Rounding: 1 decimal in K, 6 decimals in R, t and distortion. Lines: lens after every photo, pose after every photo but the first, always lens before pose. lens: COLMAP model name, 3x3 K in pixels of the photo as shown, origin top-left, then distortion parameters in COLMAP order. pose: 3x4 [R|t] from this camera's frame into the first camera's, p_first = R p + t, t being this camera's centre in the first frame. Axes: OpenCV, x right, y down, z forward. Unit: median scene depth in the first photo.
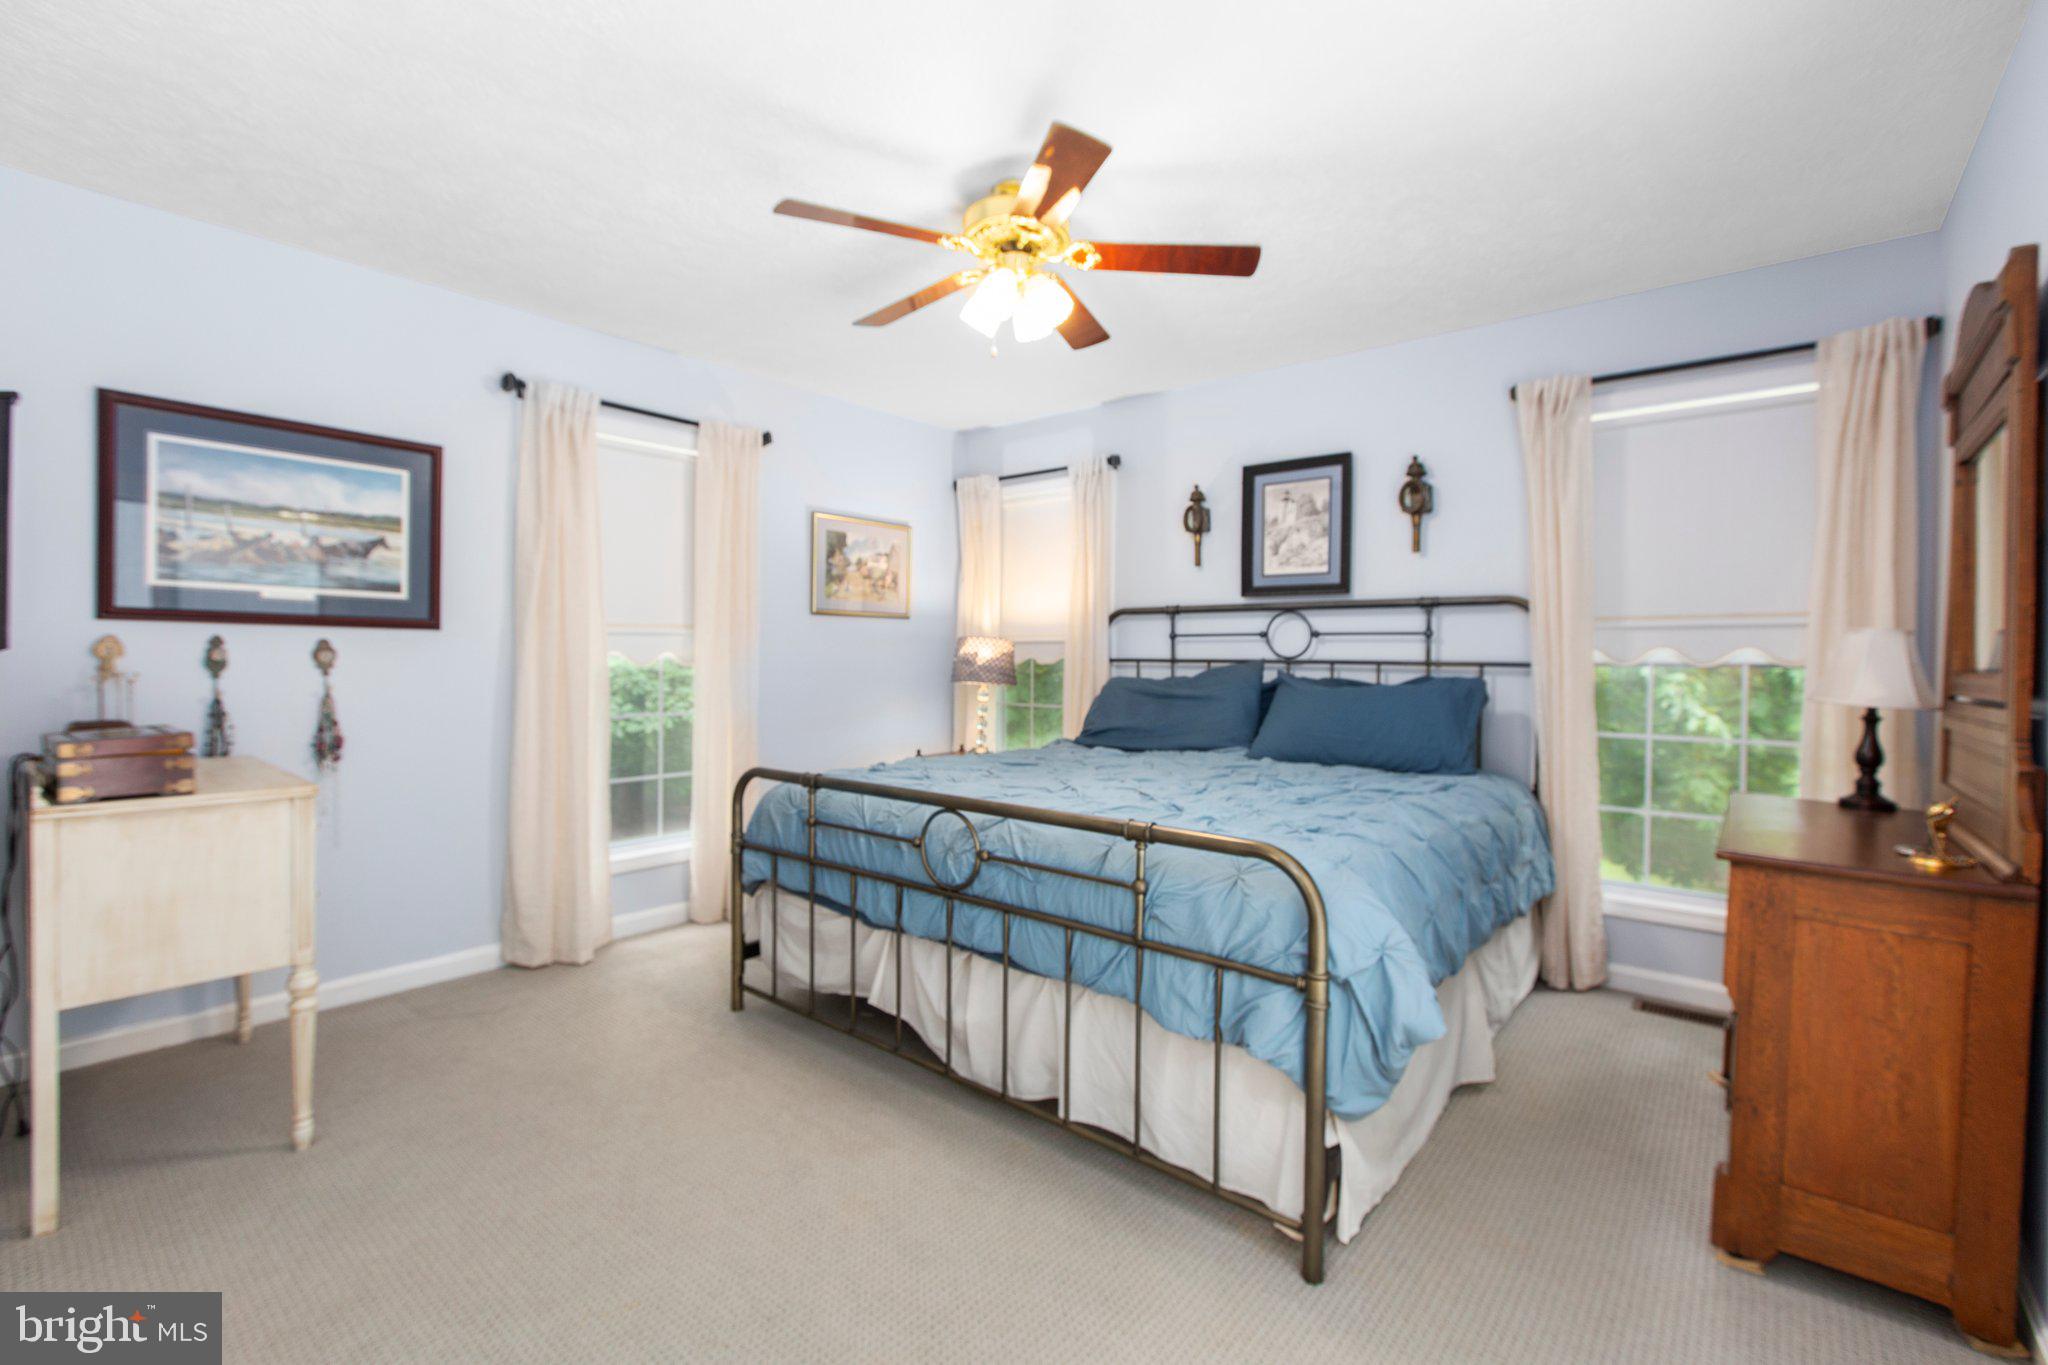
lens RADIAL K [[884.0, 0, 1013.6], [0, 884.0, 653.4], [0, 0, 1]] dist [0.000329, 0.000036]
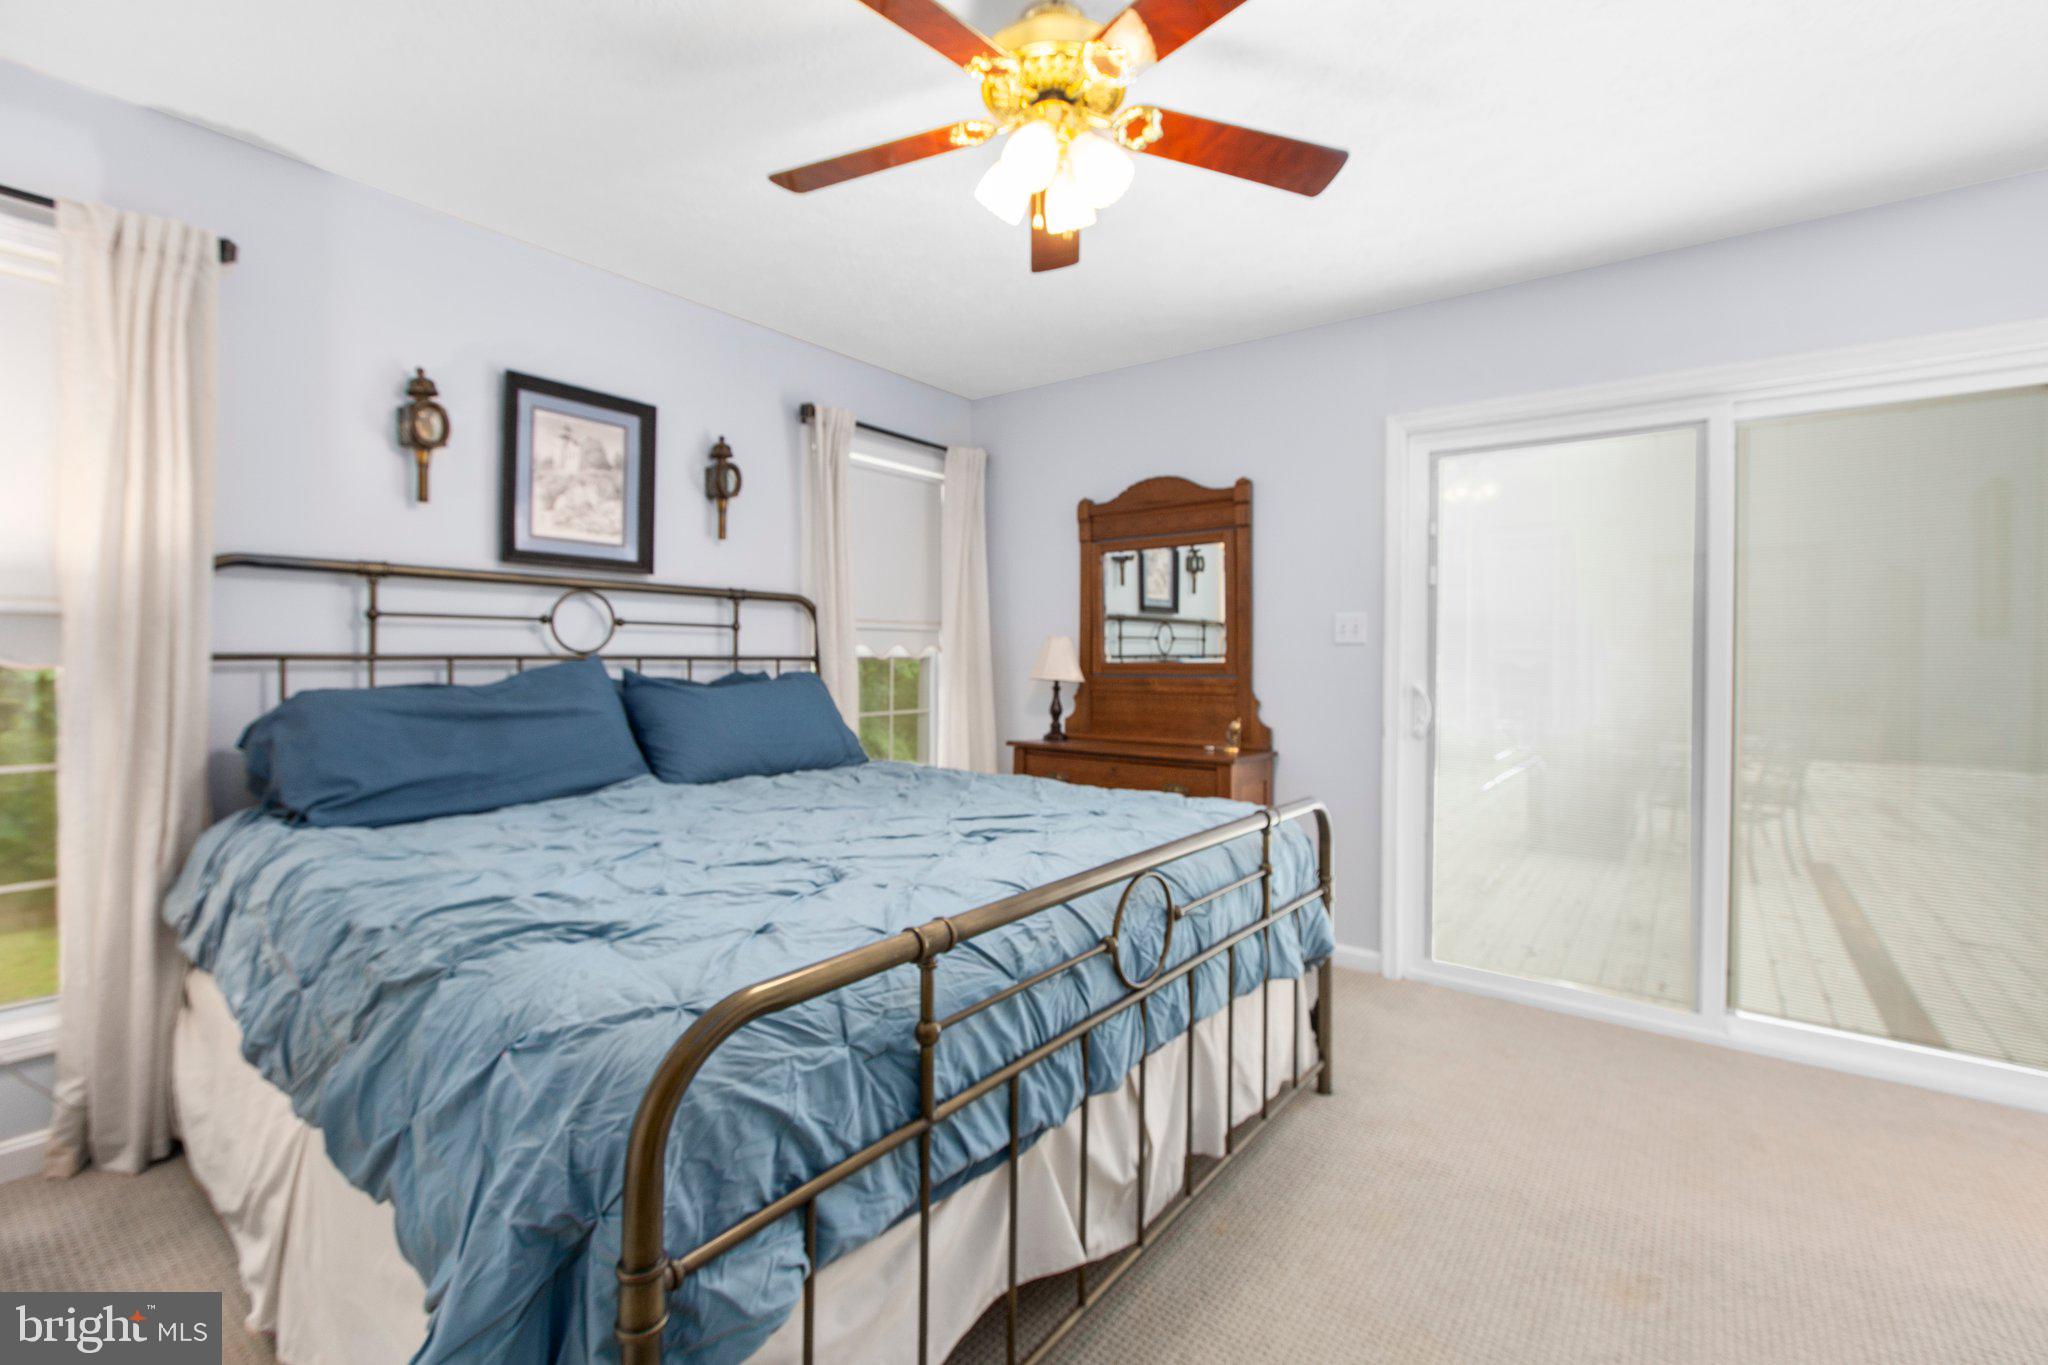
lens RADIAL K [[884.0, 0, 1013.6], [0, 884.0, 653.4], [0, 0, 1]] dist [0.000329, 0.000036]
pose [[-0.040294, -0.013236, 0.999100, -0.458420], [-0.015848, 0.999795, 0.012606, -0.009508], [-0.999062, -0.015326, -0.040496, 0.670746]]
